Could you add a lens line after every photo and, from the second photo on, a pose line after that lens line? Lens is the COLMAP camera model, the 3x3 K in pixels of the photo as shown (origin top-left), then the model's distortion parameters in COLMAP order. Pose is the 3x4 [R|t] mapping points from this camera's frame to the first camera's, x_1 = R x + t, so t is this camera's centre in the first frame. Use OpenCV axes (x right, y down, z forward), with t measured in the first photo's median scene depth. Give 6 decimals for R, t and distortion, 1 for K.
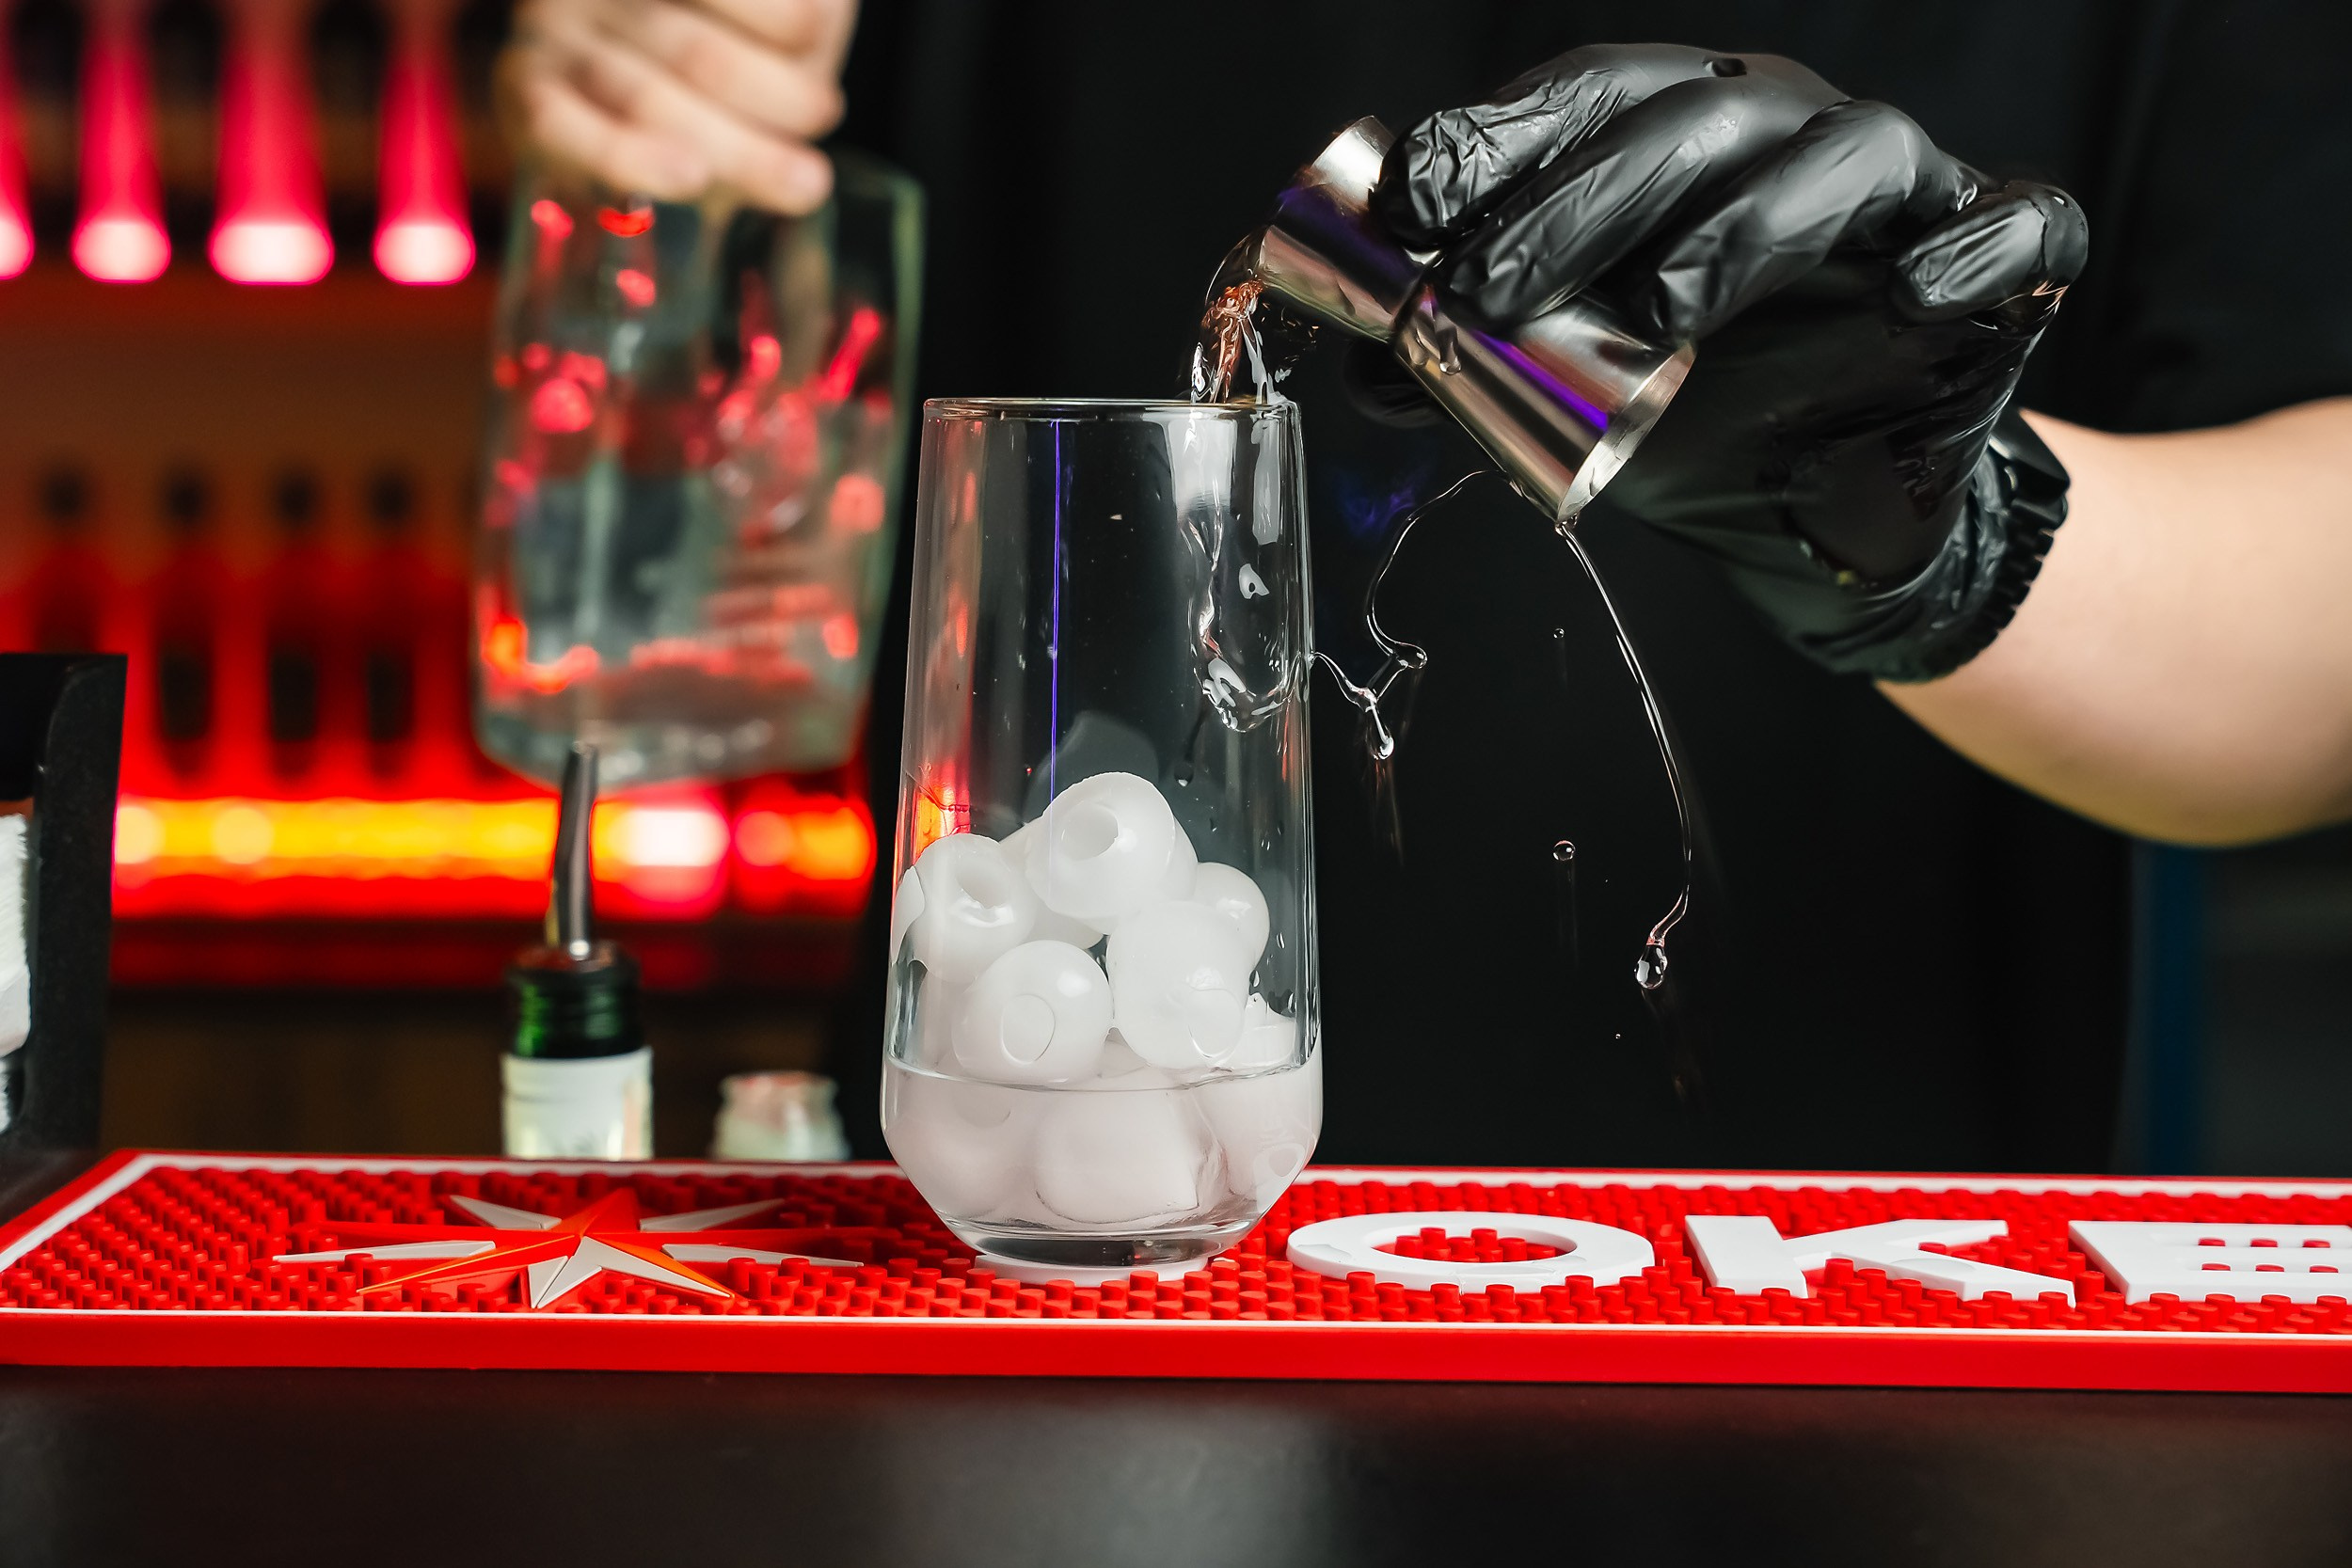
lens RADIAL K [[4241.8, 0, 1191.7], [0, 4241.8, 796.5], [0, 0, 1]] dist [0.043226, 0.000000]
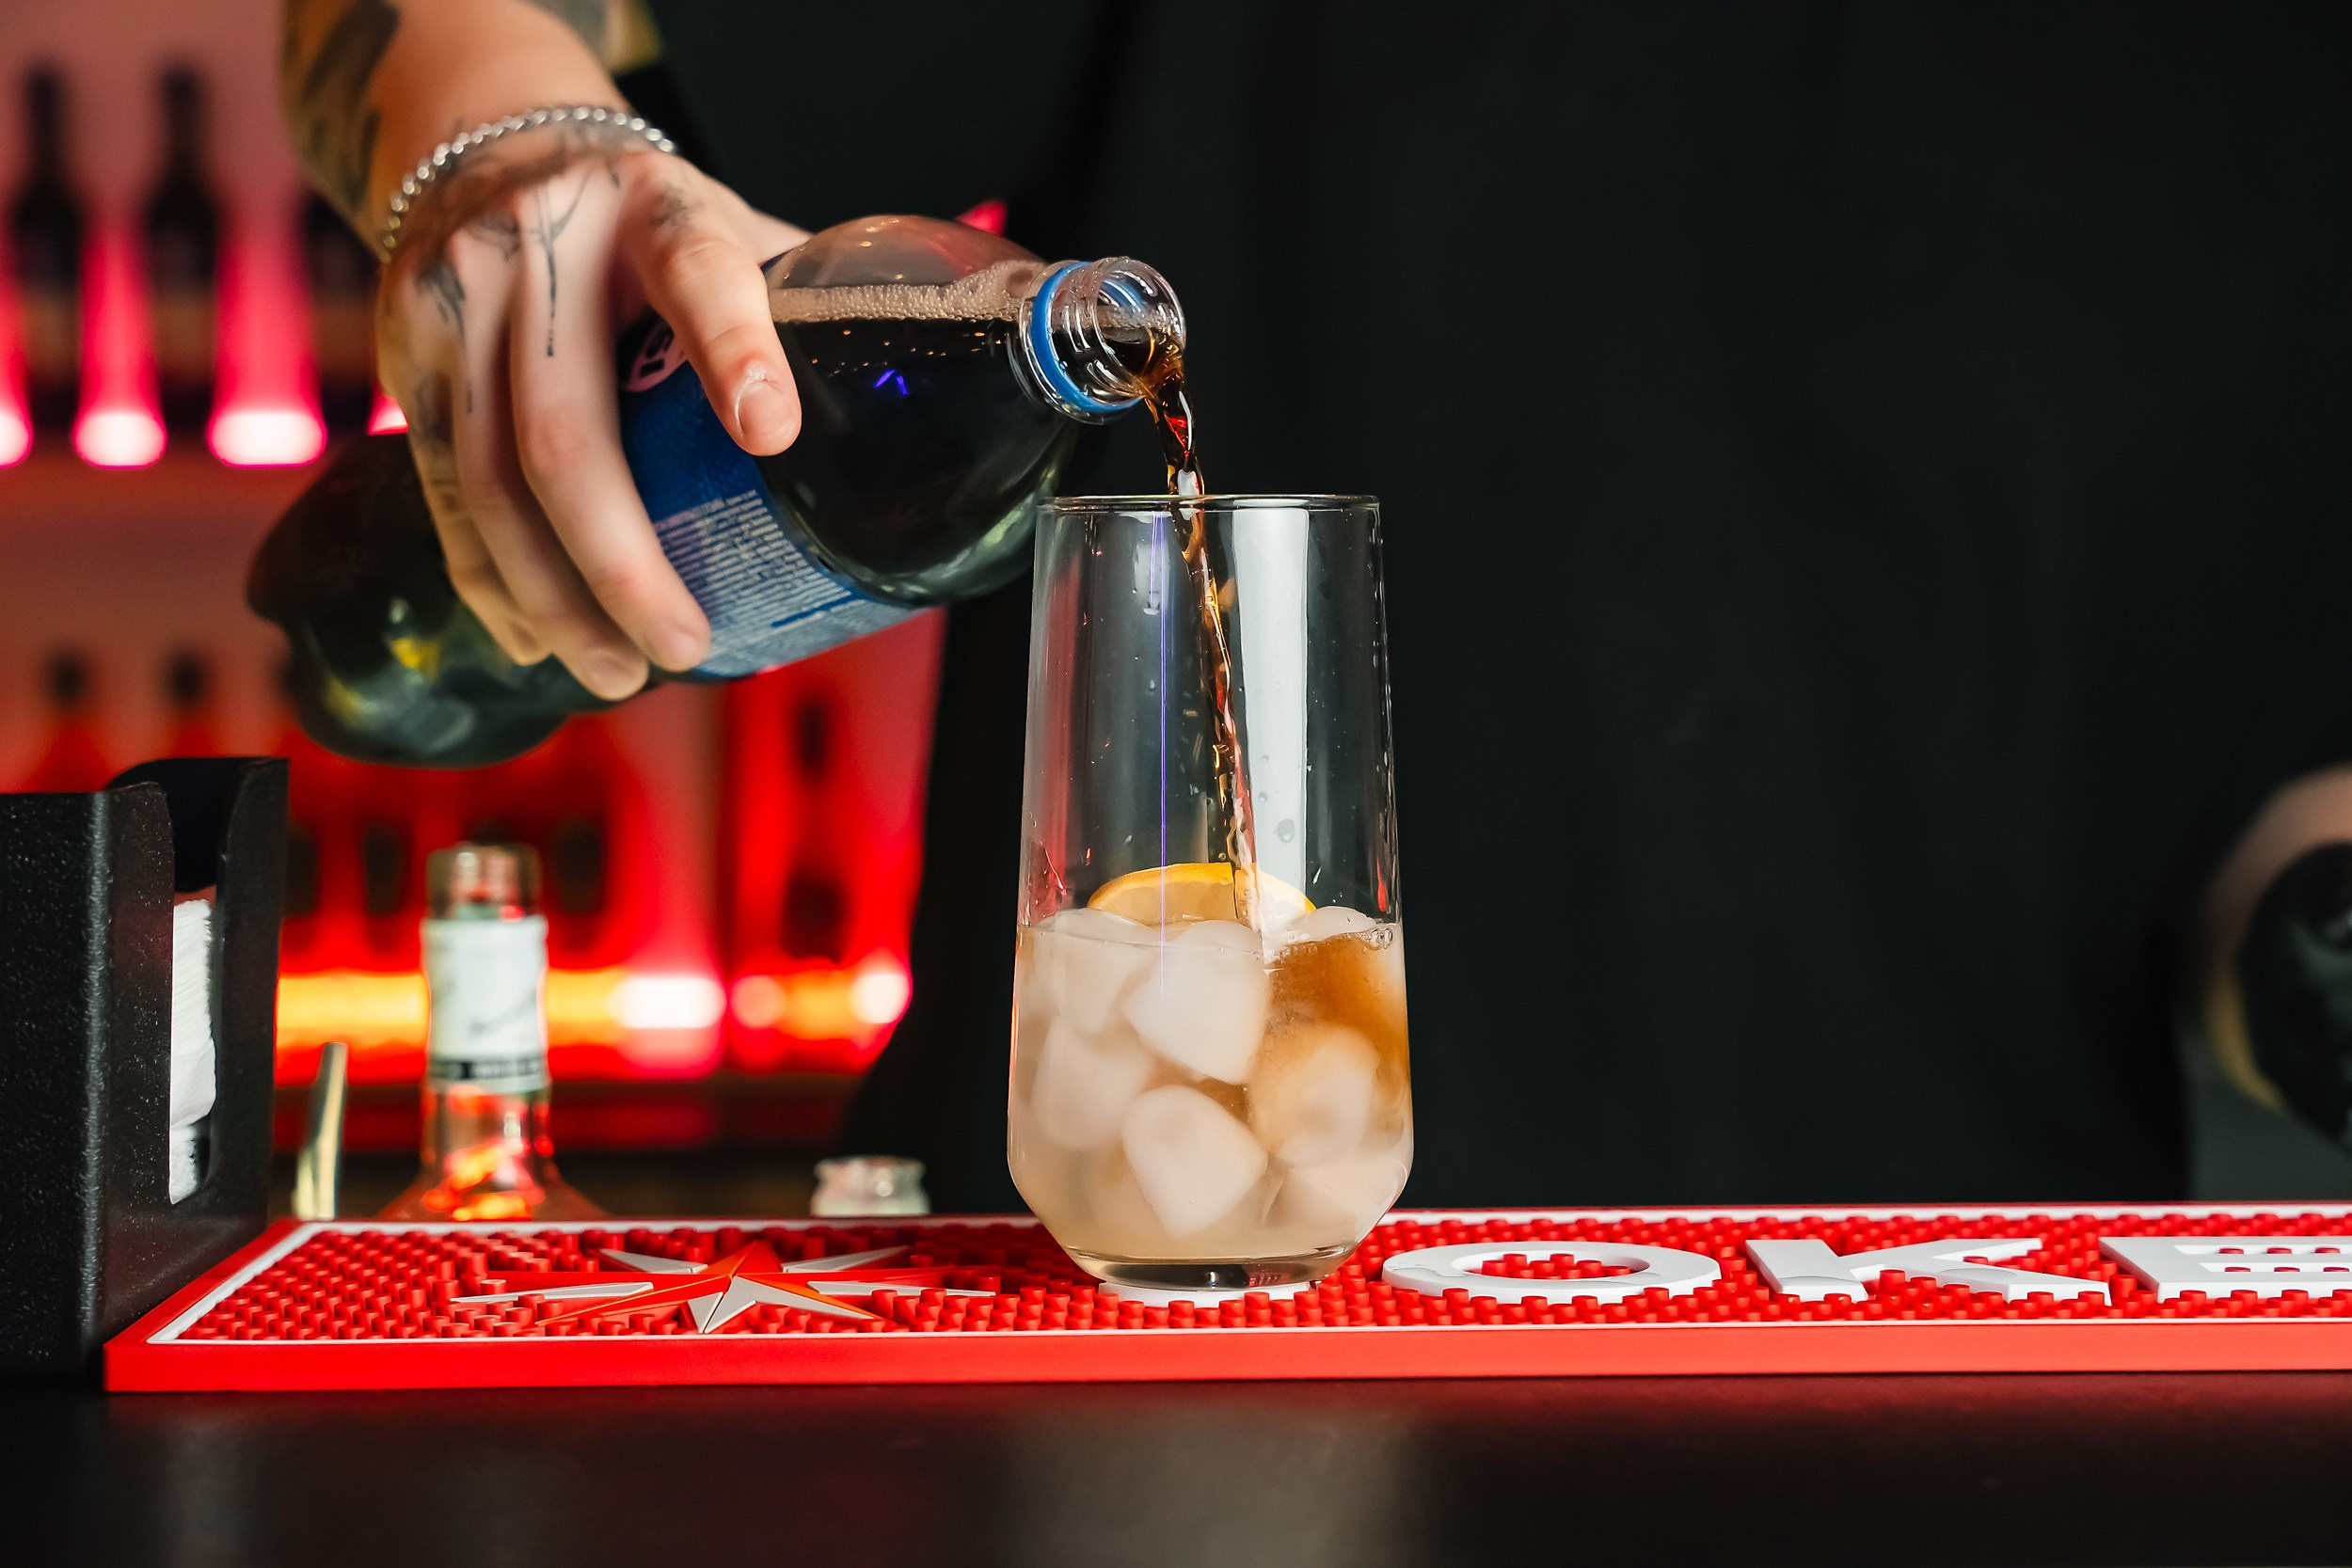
lens RADIAL K [[4241.8, 0, 1189.8], [0, 4241.8, 784.6], [0, 0, 1]] dist [0.043226, 0.000000]
pose [[0.999724, -0.019851, 0.012525, -0.037227], [0.020409, 0.998729, -0.046092, 0.030113], [-0.011594, 0.046335, 0.998859, -0.088166]]
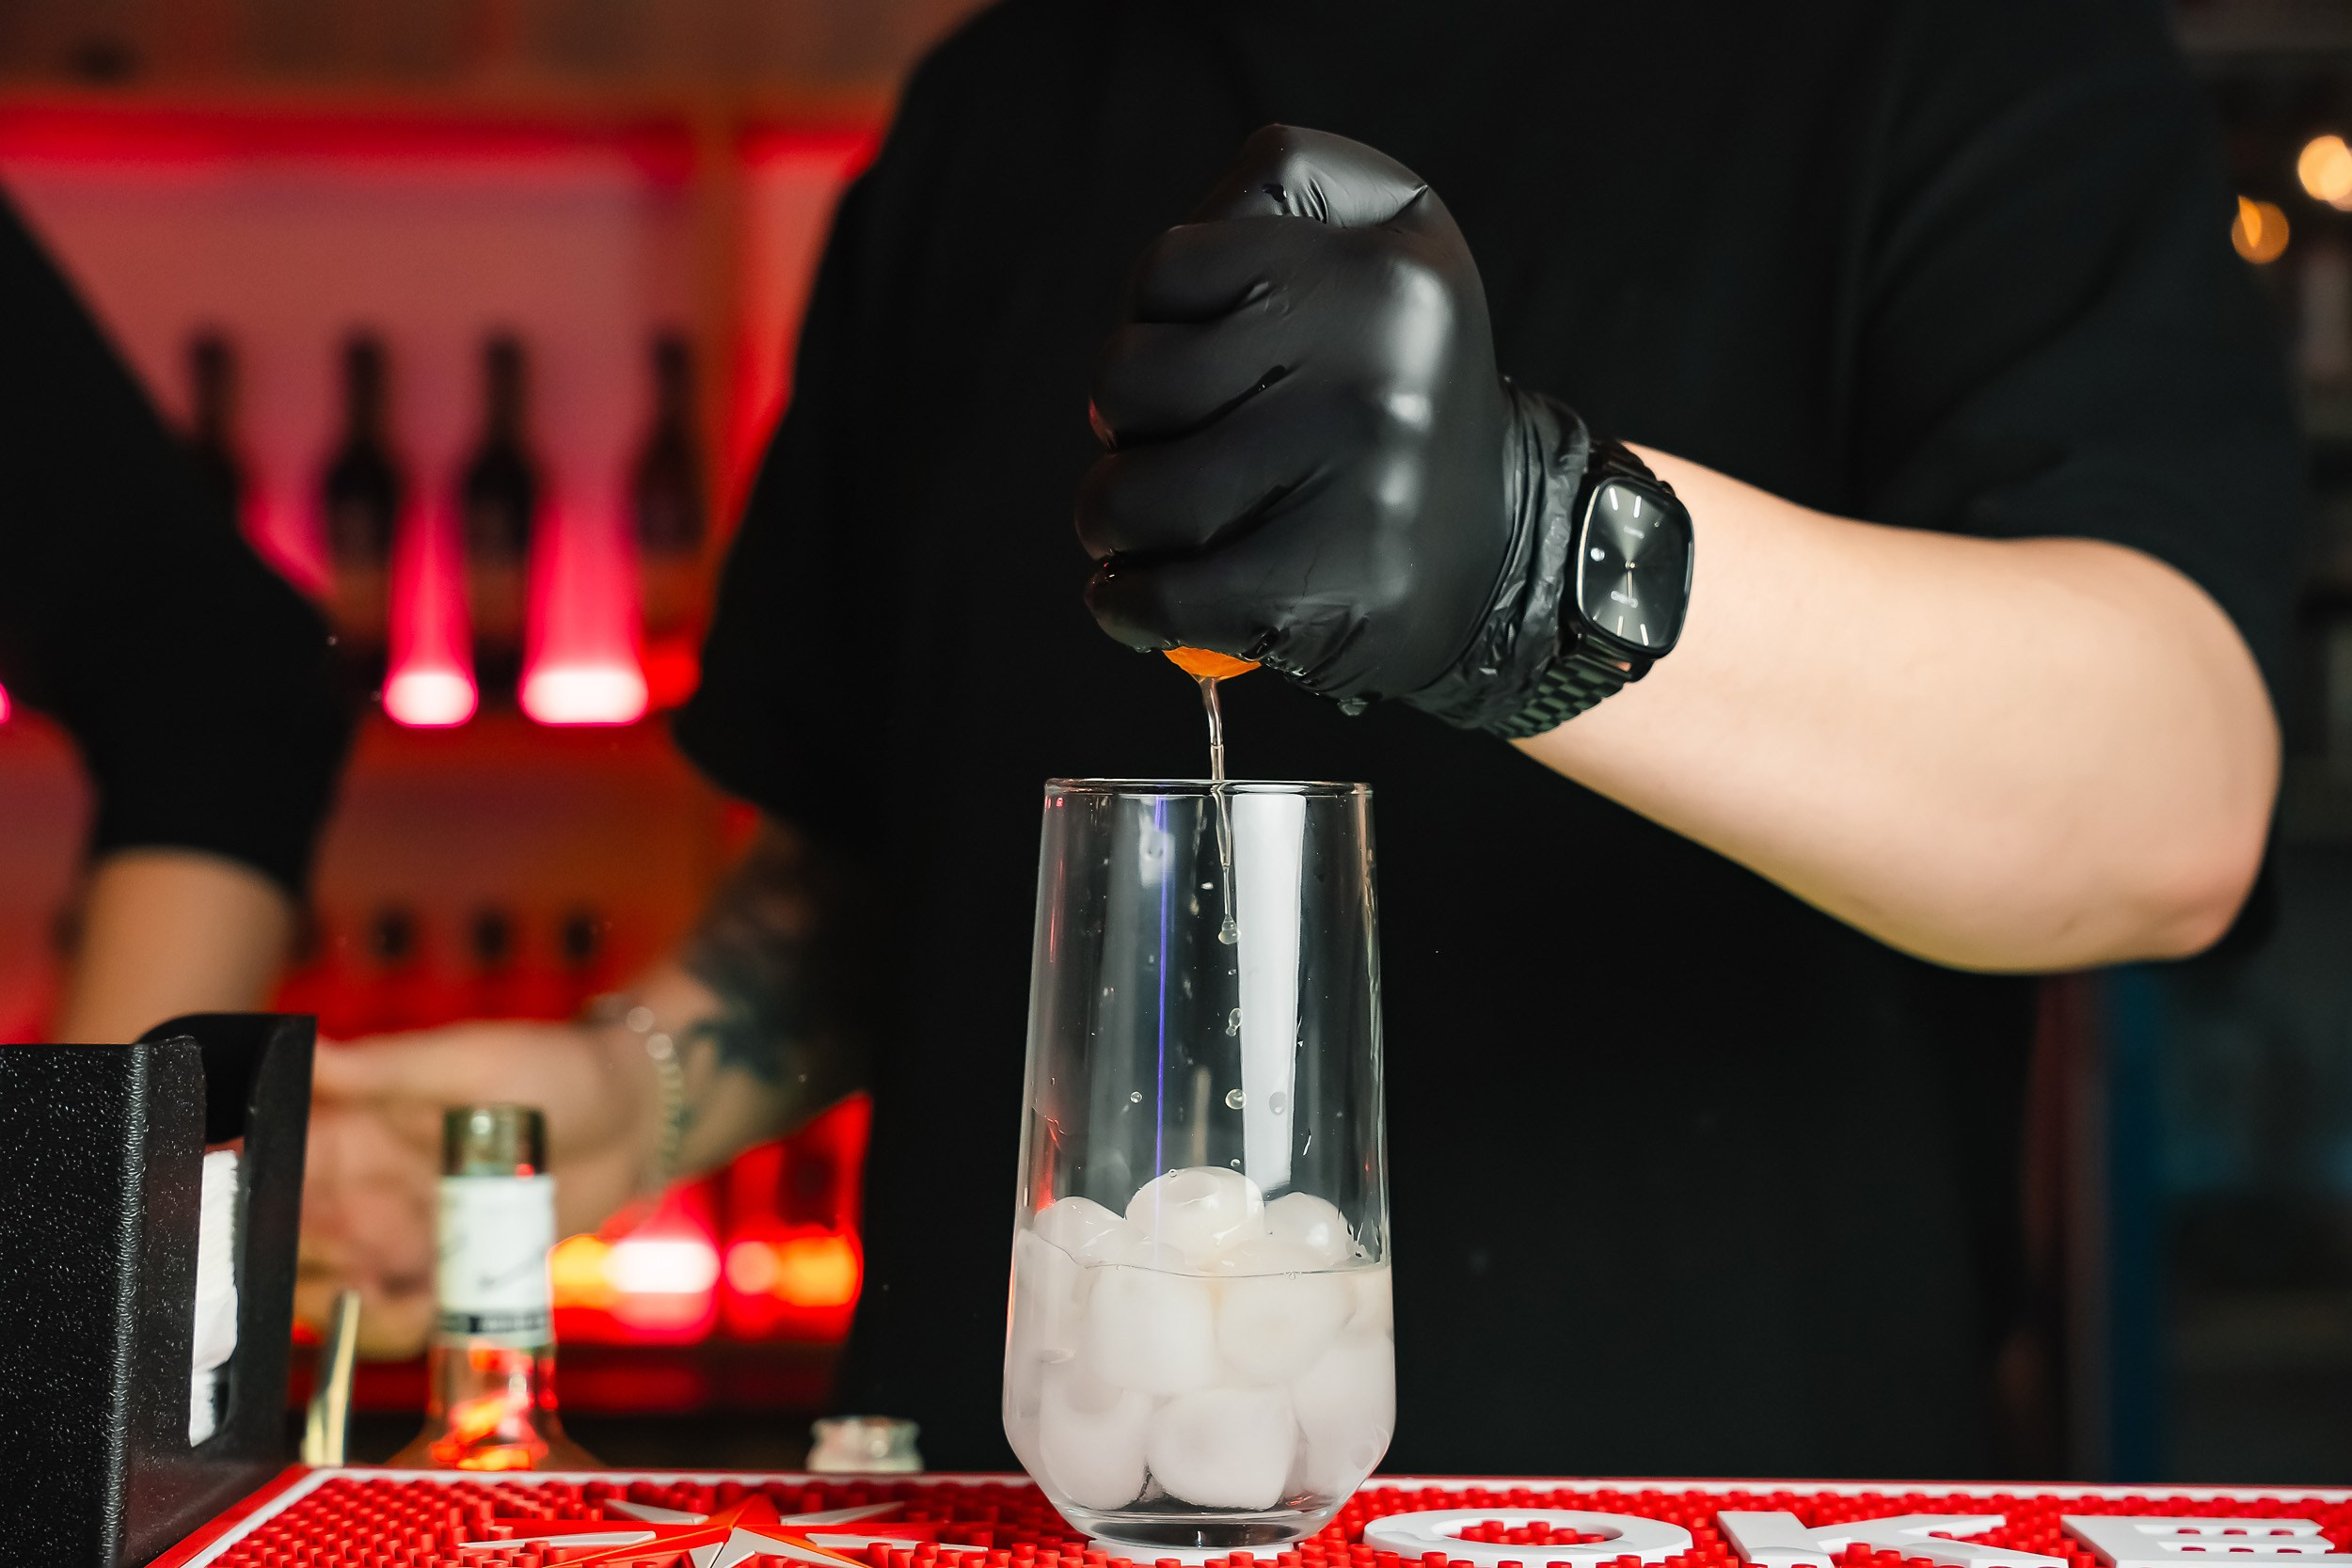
lens RADIAL K [[4241.8, 0, 1189.1], [0, 4241.8, 791.9], [0, 0, 1]] dist [0.043226, 0.000000]
pose [[0.999911, 0.000235, 0.013376, -0.037893], [0.001228, 0.994016, -0.109226, 0.033012], [-0.013322, 0.109233, 0.993927, -0.130306]]
